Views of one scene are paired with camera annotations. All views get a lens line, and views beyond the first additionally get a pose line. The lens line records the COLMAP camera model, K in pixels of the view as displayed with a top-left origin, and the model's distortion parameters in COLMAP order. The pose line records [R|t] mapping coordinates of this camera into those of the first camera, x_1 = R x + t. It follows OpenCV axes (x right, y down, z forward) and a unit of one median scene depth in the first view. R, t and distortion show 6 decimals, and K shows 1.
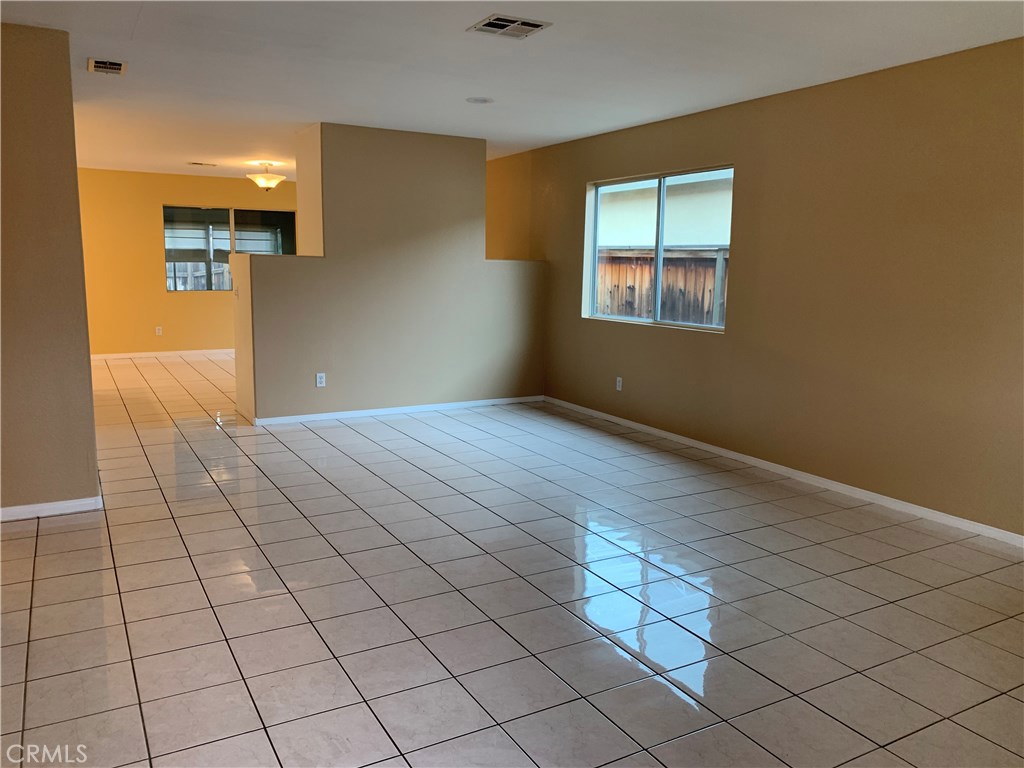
lens RADIAL K [[784.4, 0, 512.0], [0, 784.4, 384.0], [0, 0, 1]] dist [0.027358, -0.012274]
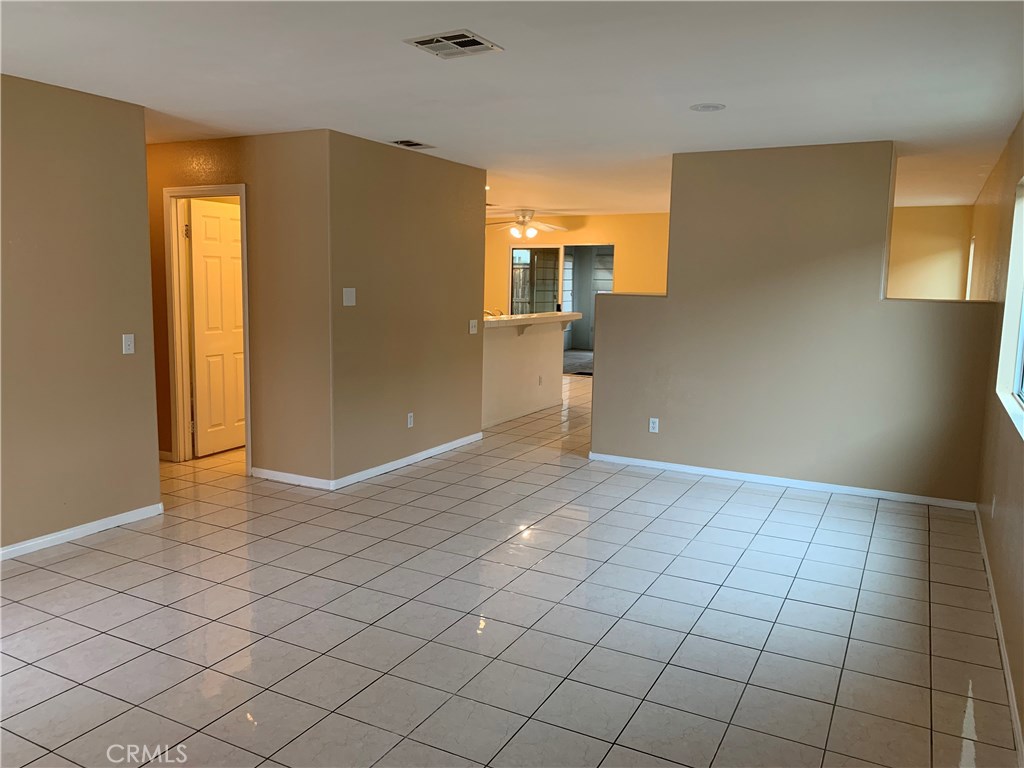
lens RADIAL K [[784.4, 0, 512.0], [0, 784.4, 384.0], [0, 0, 1]] dist [0.027358, -0.012274]
pose [[0.535198, 0.106800, -0.837948, 0.554875], [-0.135241, 0.990013, 0.039803, -0.084441], [0.833830, 0.092023, 0.544296, 0.417042]]
